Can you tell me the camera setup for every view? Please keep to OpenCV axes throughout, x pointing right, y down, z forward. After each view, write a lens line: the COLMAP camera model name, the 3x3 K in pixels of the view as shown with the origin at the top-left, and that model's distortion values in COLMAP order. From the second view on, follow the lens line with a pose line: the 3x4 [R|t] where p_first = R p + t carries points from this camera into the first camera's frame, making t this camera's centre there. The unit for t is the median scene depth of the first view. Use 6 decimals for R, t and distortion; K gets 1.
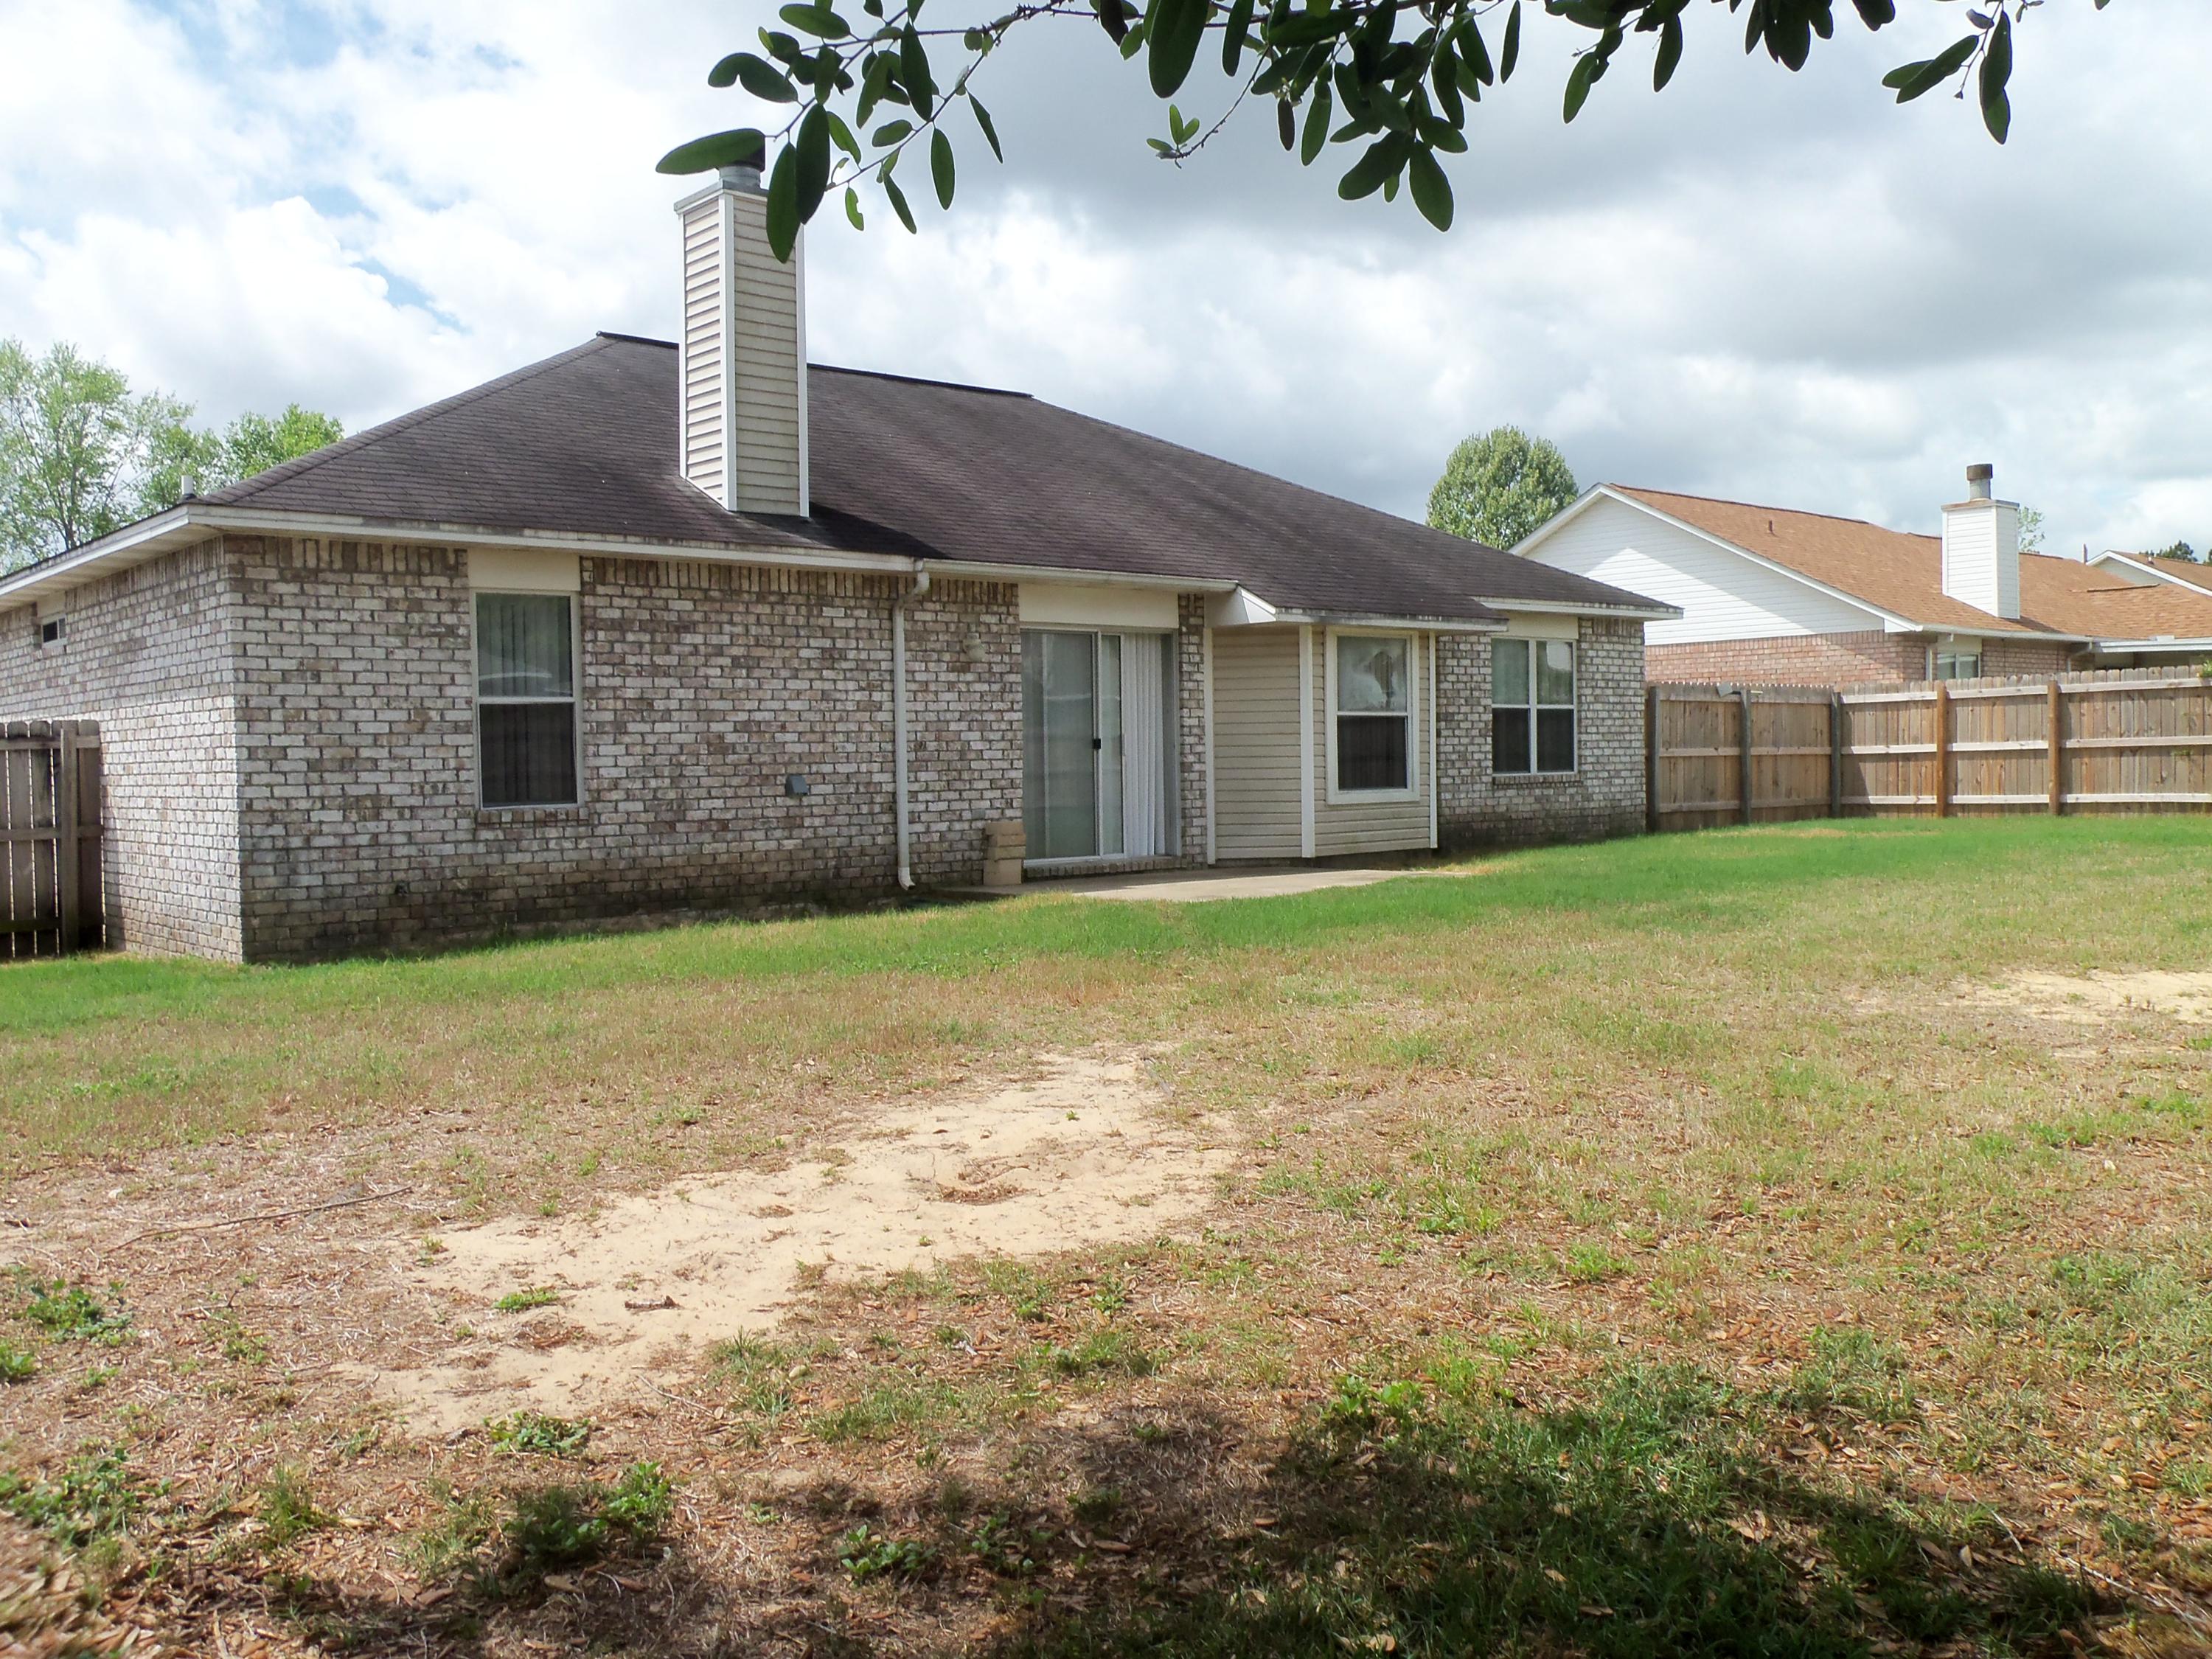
lens RADIAL K [[1883.8, 0, 1105.8], [0, 1883.8, 822.7], [0, 0, 1]] dist [-0.000043, -0.015111]
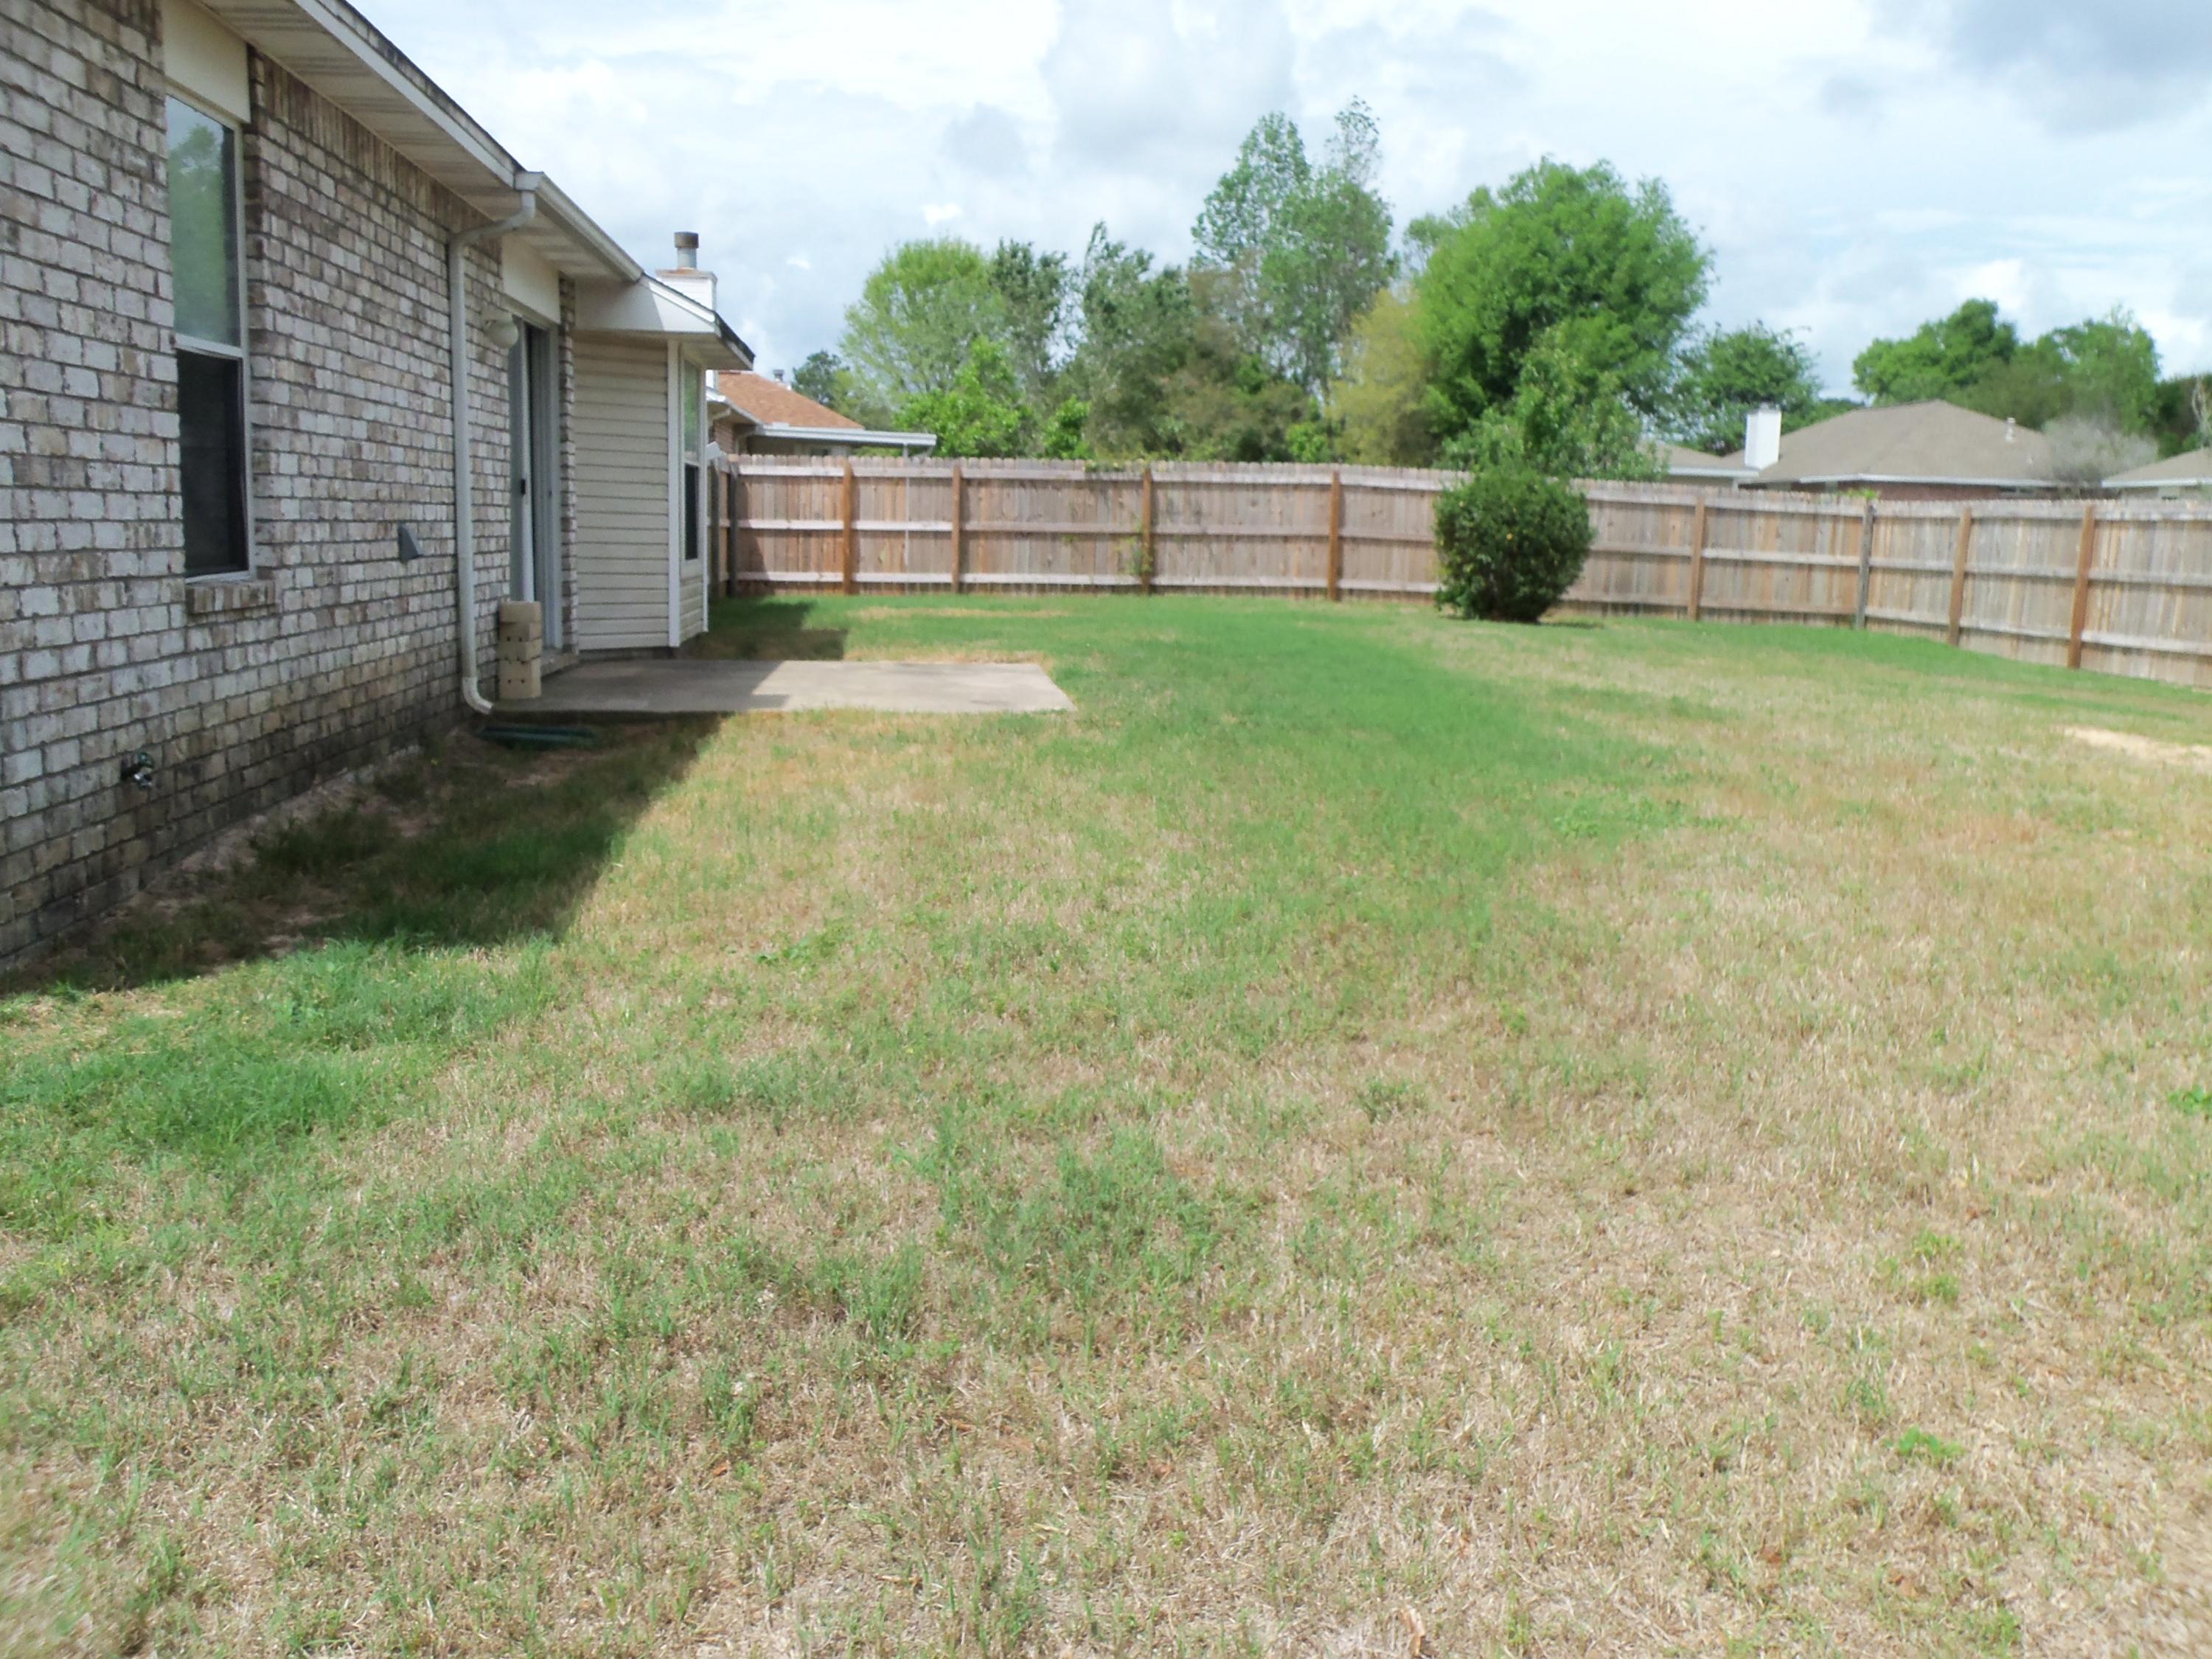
lens RADIAL K [[1883.8, 0, 1104.6], [0, 1883.8, 836.8], [0, 0, 1]] dist [-0.000043, -0.015111]
pose [[0.585204, -0.097941, 0.804950, -0.317878], [-0.007530, 0.991980, 0.126172, -0.002707], [-0.810851, -0.079898, 0.579773, 0.303536]]
